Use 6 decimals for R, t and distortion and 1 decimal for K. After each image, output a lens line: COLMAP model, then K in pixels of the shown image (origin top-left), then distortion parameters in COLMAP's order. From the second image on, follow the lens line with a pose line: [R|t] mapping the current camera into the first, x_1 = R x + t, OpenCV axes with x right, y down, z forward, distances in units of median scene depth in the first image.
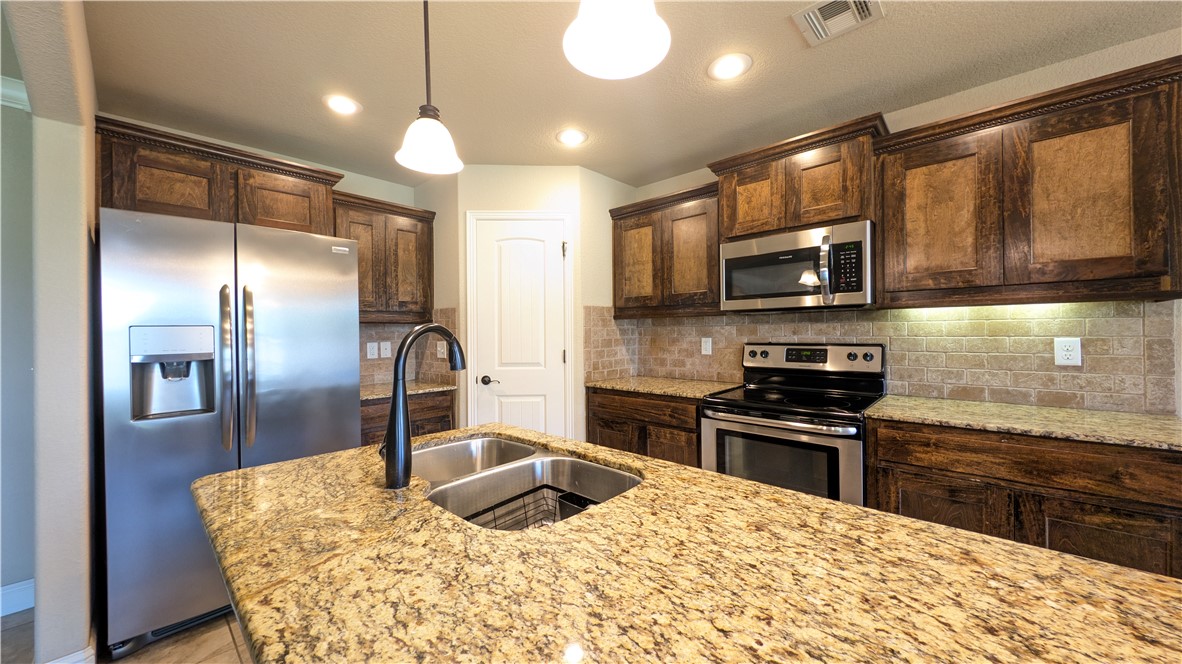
lens RADIAL K [[416.9, 0, 587.3], [0, 416.9, 332.3], [0, 0, 1]] dist [0.001747, -0.001854]
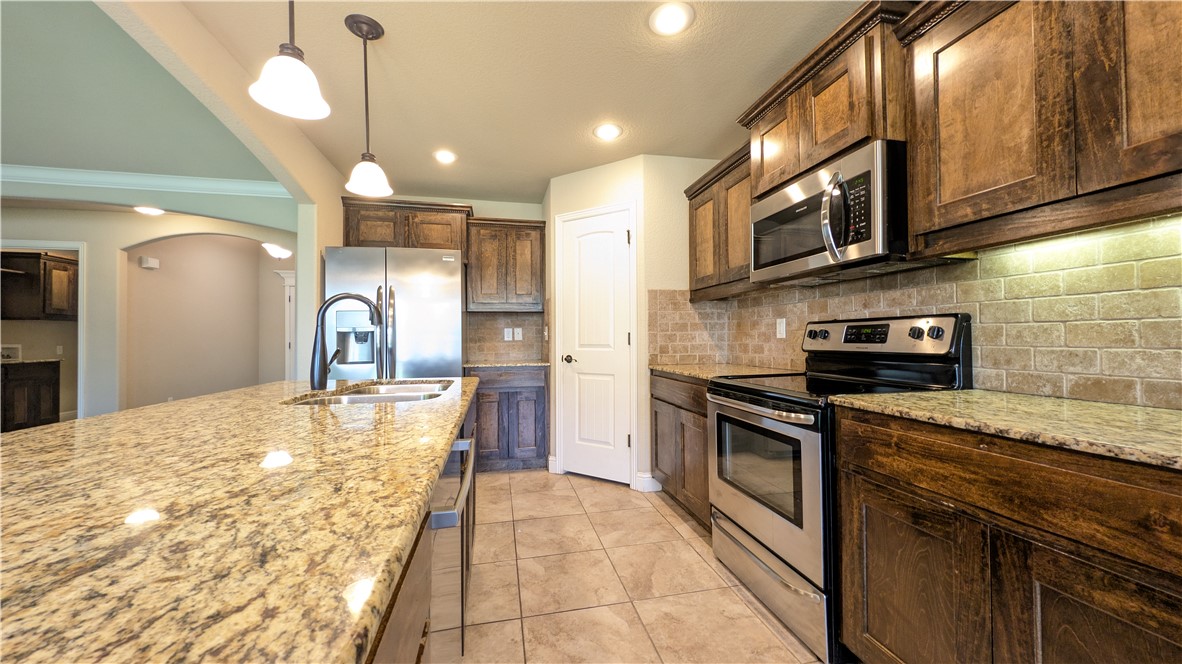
lens RADIAL K [[416.9, 0, 587.3], [0, 416.9, 332.3], [0, 0, 1]] dist [0.001747, -0.001854]
pose [[0.821375, -0.003214, -0.570380, 0.649784], [-0.002151, 0.999960, -0.008732, 0.072091], [0.570385, 0.008399, 0.821335, 0.110322]]
